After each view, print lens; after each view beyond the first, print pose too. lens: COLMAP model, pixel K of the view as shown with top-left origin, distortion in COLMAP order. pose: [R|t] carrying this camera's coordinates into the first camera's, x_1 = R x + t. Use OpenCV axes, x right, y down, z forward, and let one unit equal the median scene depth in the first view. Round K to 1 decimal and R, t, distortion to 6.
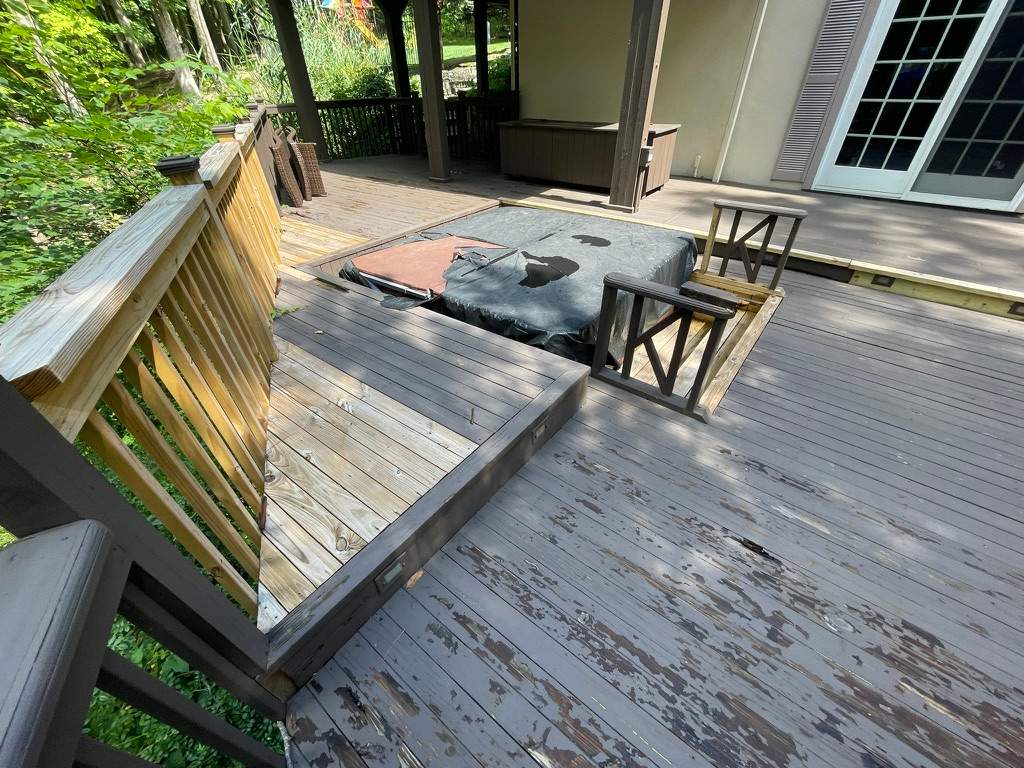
lens RADIAL K [[413.0, 0, 512.0], [0, 413.0, 384.0], [0, 0, 1]] dist [-0.002342, -0.000175]
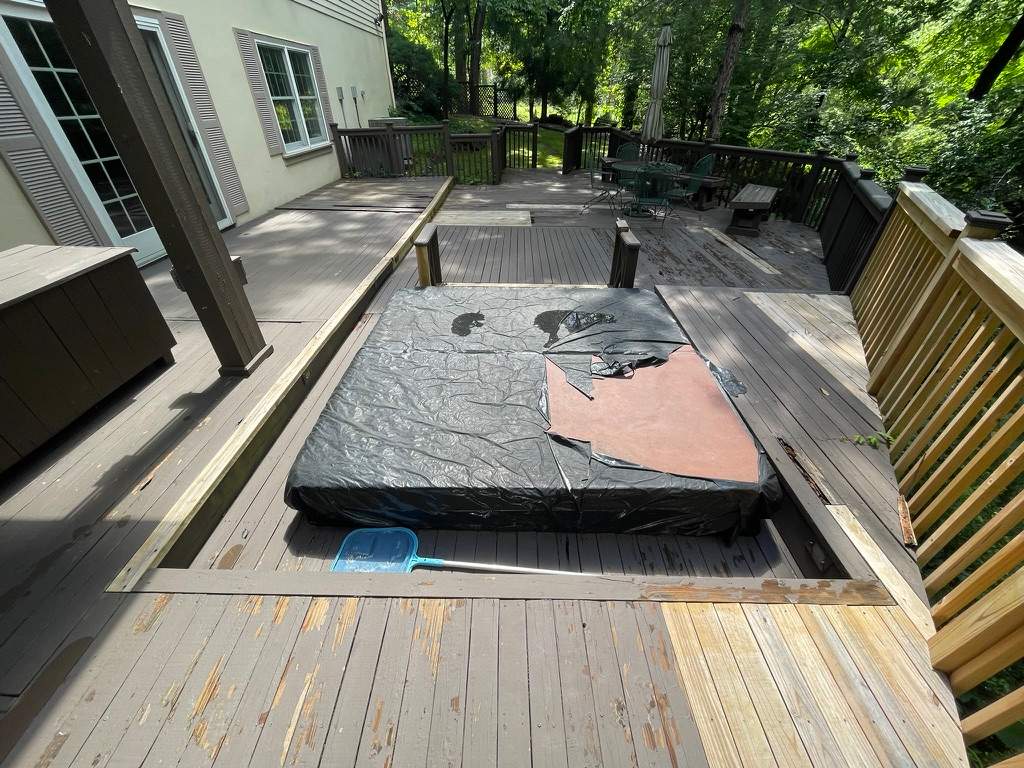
lens RADIAL K [[413.0, 0, 512.0], [0, 413.0, 384.0], [0, 0, 1]] dist [-0.002342, -0.000175]
pose [[-0.603493, -0.444364, 0.662070, -0.564276], [0.489618, 0.448834, 0.747544, -1.040610], [-0.629341, 0.775299, -0.053299, 1.288090]]
